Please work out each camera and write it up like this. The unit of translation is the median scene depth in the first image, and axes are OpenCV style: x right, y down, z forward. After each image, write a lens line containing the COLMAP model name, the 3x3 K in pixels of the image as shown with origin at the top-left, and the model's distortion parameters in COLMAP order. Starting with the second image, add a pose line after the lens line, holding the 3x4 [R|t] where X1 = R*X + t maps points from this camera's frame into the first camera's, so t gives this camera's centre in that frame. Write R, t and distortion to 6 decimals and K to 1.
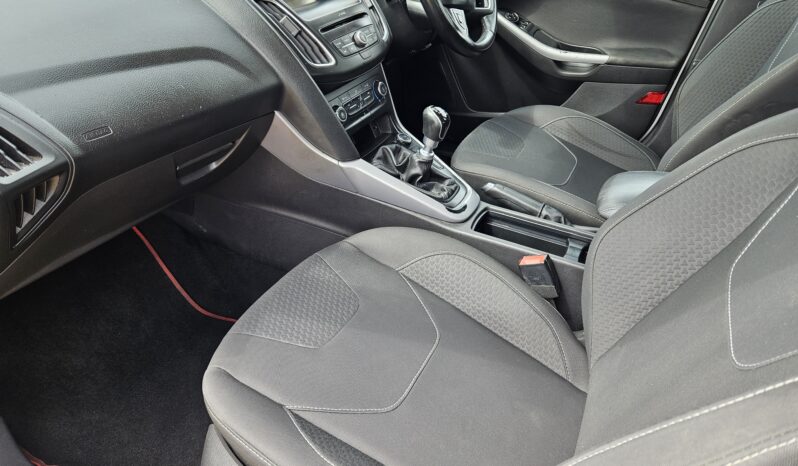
lens RADIAL K [[541.8, 0, 404.1], [0, 541.8, 223.5], [0, 0, 1]] dist [0.094765, -0.093859]
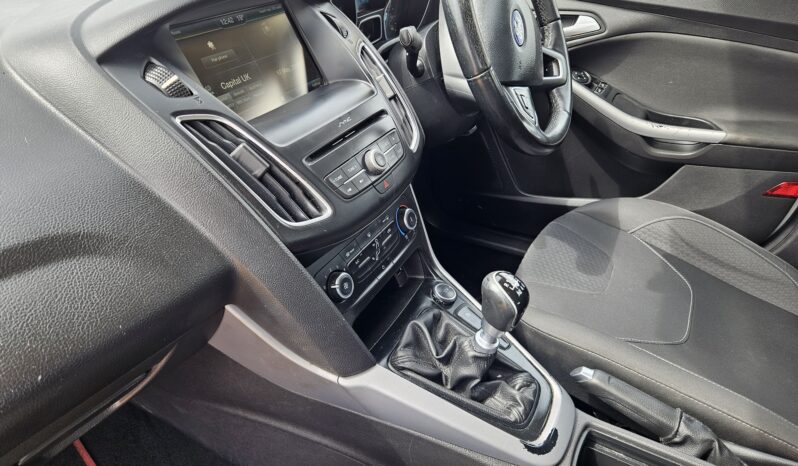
lens RADIAL K [[541.8, 0, 404.1], [0, 541.8, 223.5], [0, 0, 1]] dist [0.094765, -0.093859]
pose [[0.999275, -0.009870, -0.036776, -0.024120], [0.008786, 0.999526, -0.029518, -0.223935], [0.037050, 0.029174, 0.998887, 0.361286]]
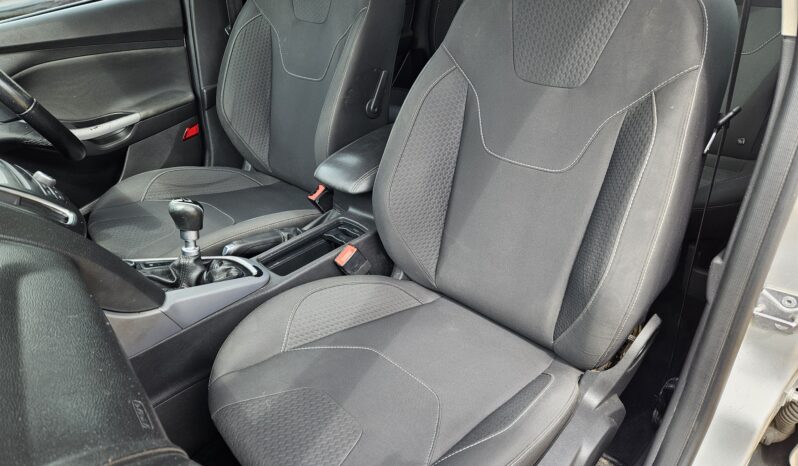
lens RADIAL K [[541.8, 0, 404.1], [0, 541.8, 223.5], [0, 0, 1]] dist [0.094765, -0.093859]
pose [[0.315405, -0.525873, 0.789922, -0.501224], [0.580846, 0.765245, 0.277521, -0.194401], [-0.750425, 0.371292, 0.546813, 0.207636]]
